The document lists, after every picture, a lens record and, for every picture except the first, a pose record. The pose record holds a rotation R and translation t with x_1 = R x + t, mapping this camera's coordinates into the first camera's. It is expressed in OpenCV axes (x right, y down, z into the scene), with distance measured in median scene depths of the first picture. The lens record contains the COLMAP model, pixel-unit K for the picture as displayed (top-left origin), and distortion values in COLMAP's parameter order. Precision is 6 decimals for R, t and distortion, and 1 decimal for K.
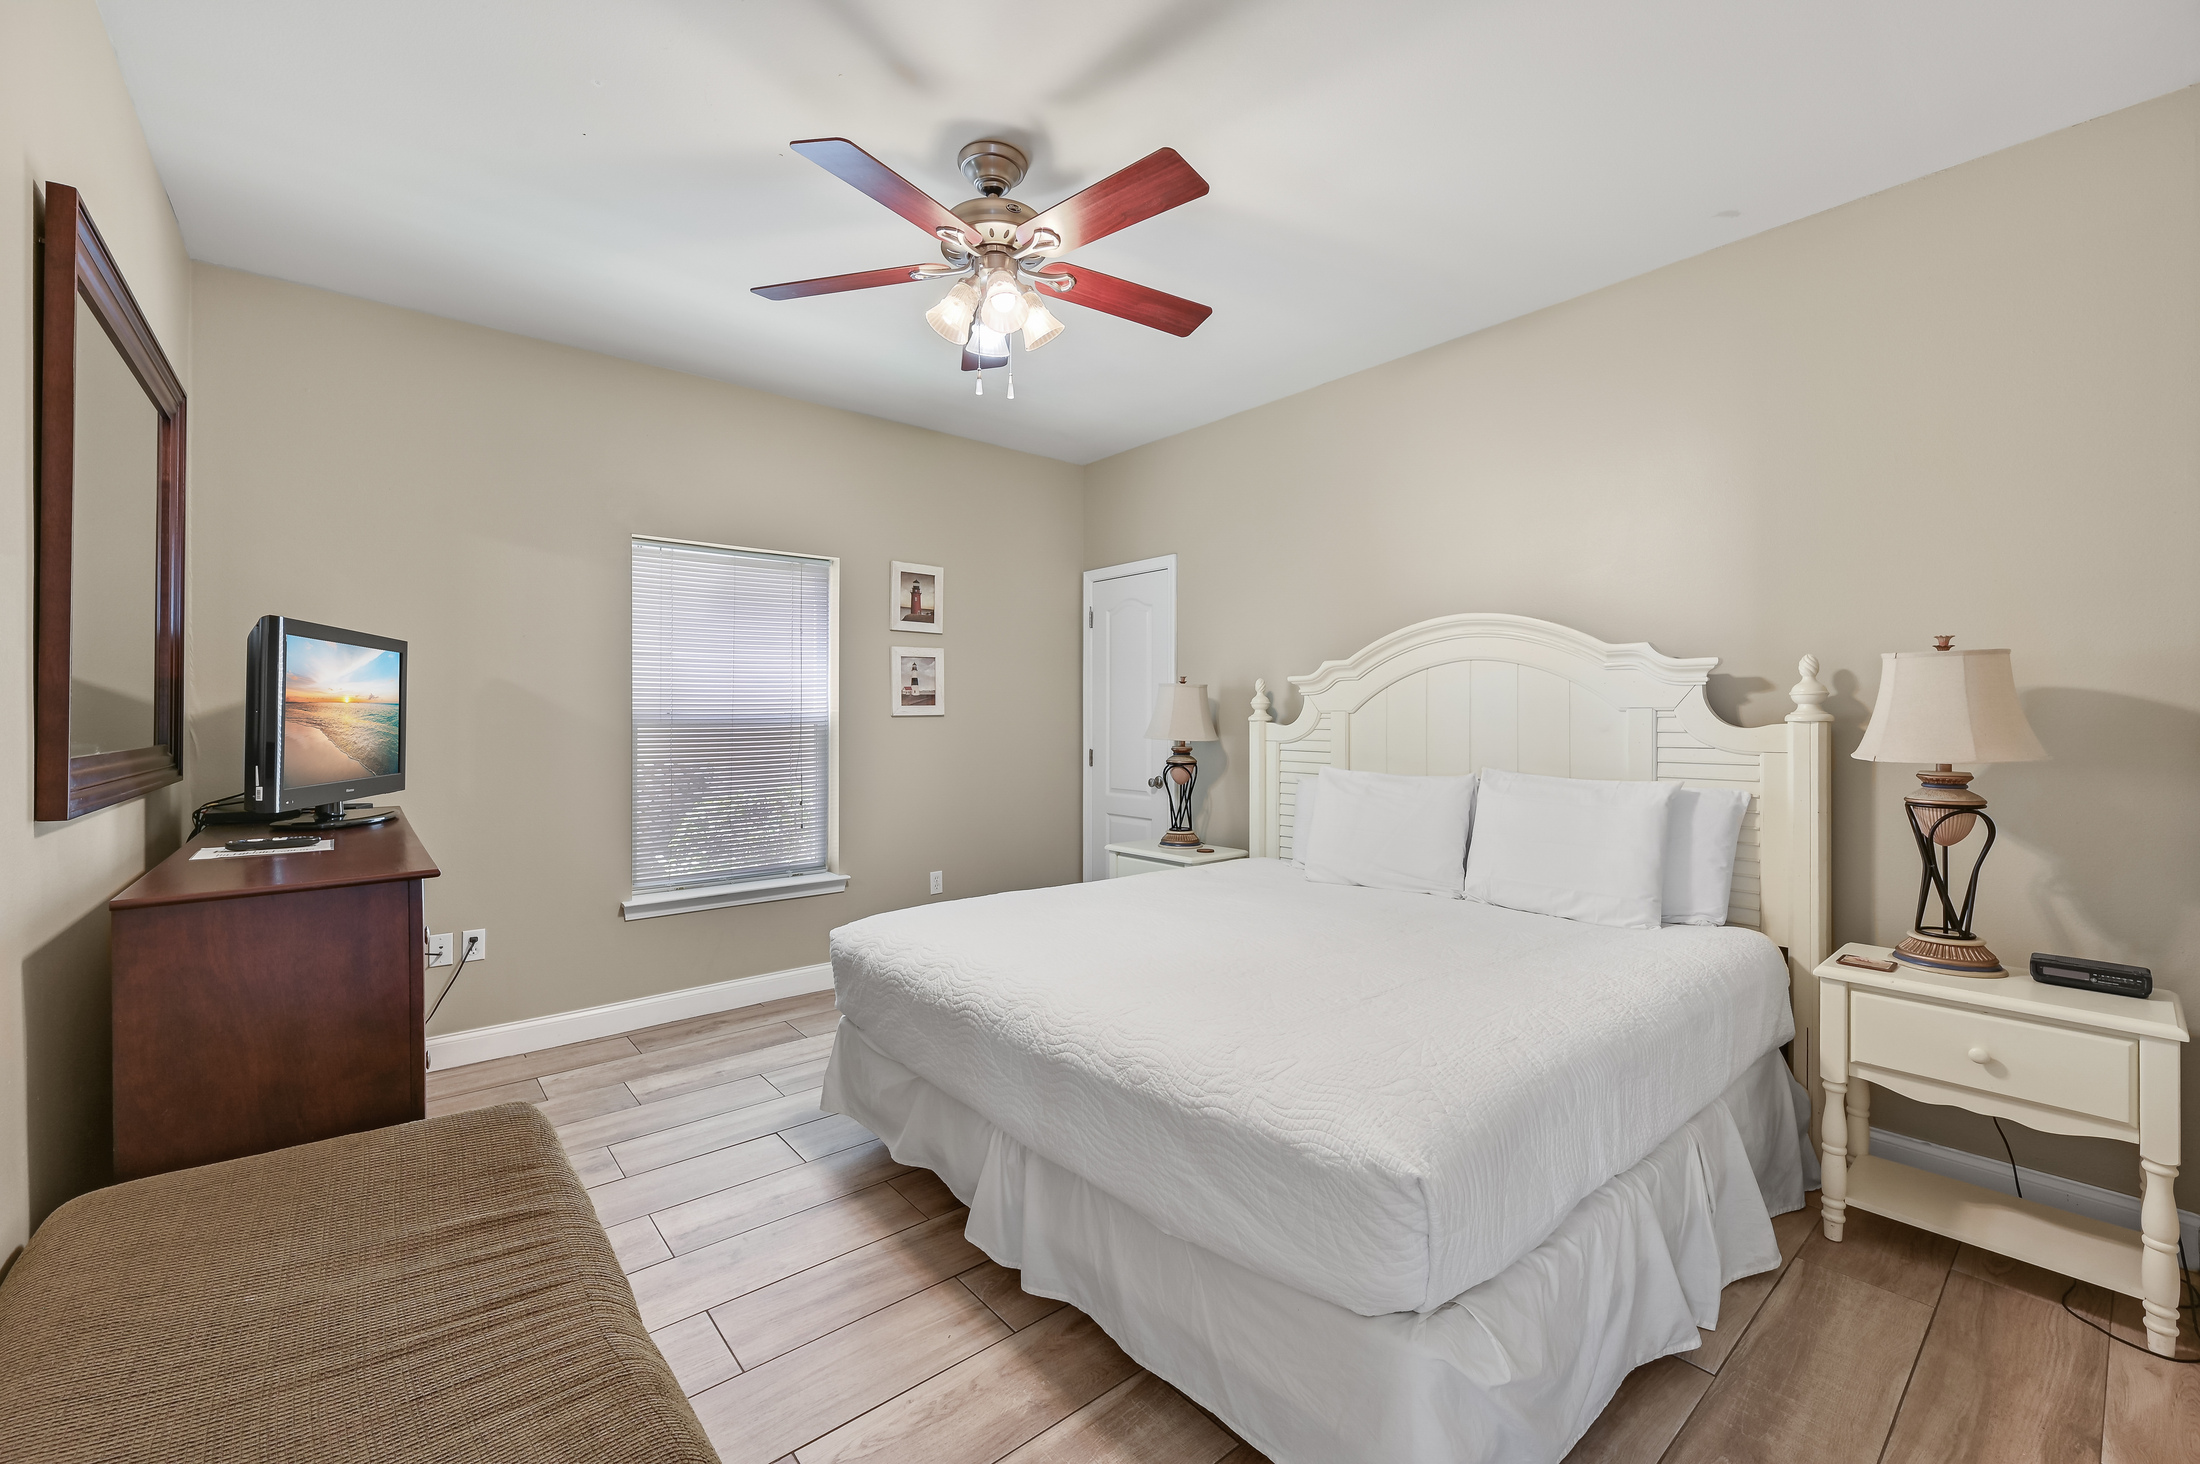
lens RADIAL K [[889.6, 0, 1100.7], [0, 889.6, 721.7], [0, 0, 1]] dist [0.000006, -0.000082]
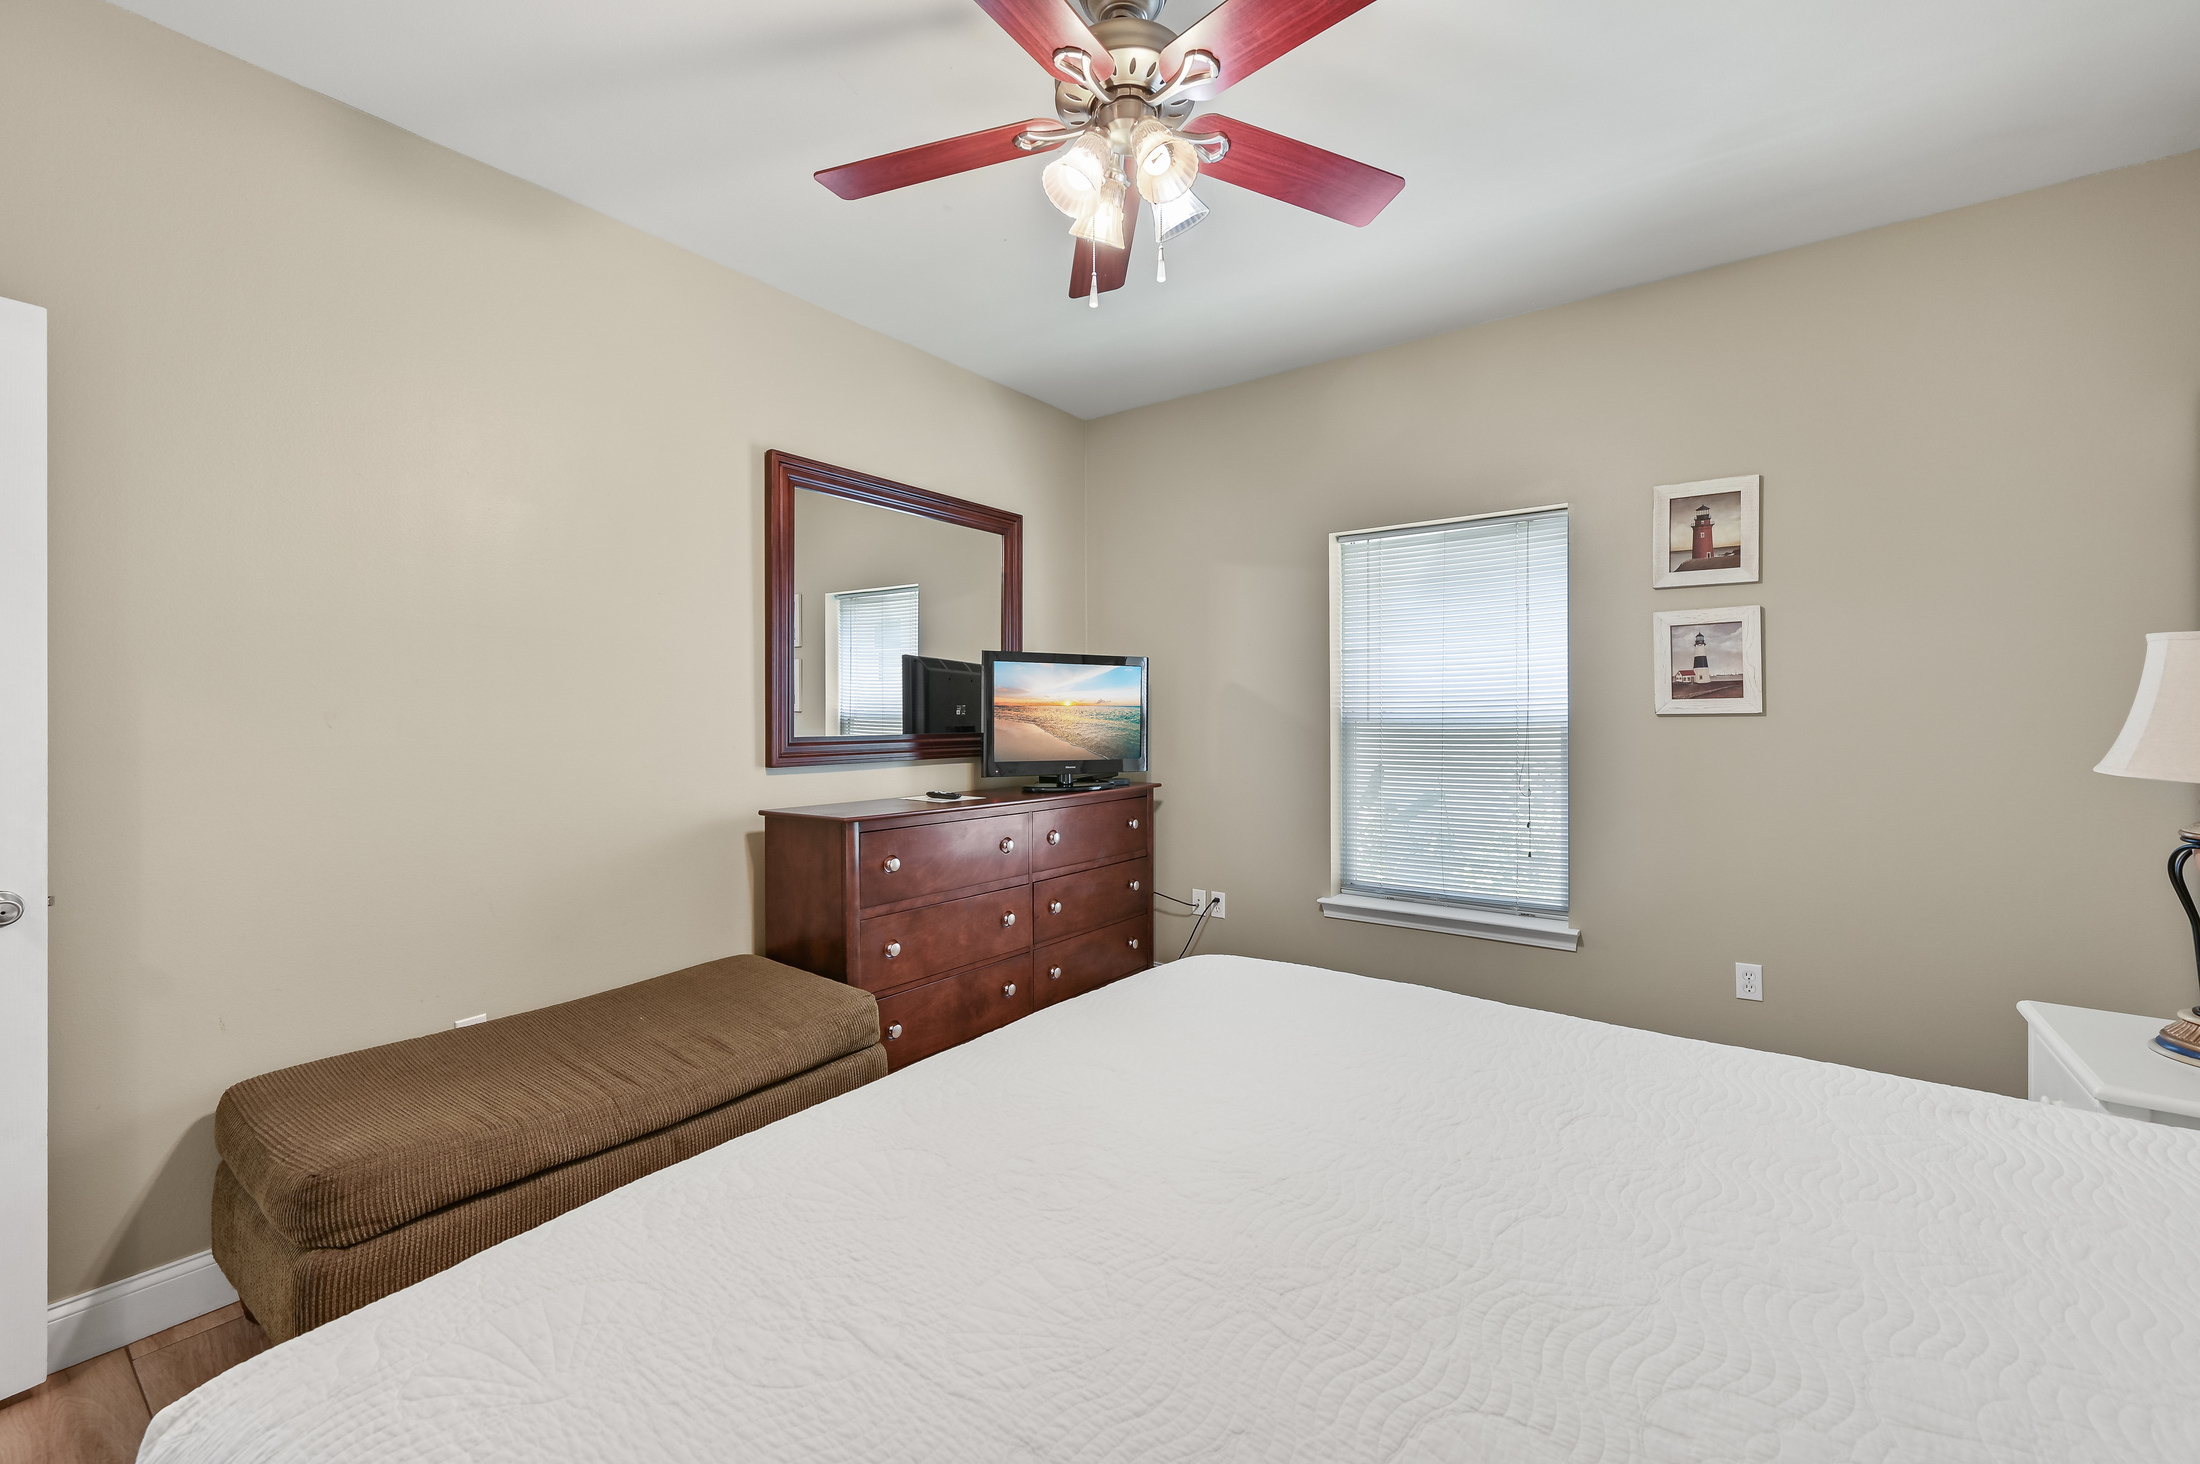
lens RADIAL K [[889.6, 0, 1100.7], [0, 889.6, 715.3], [0, 0, 1]] dist [0.000006, -0.000082]
pose [[0.234708, 0.001963, -0.972064, 0.327622], [-0.004791, 0.999988, 0.000863, -0.004508], [0.972054, 0.004455, 0.234715, 0.428713]]
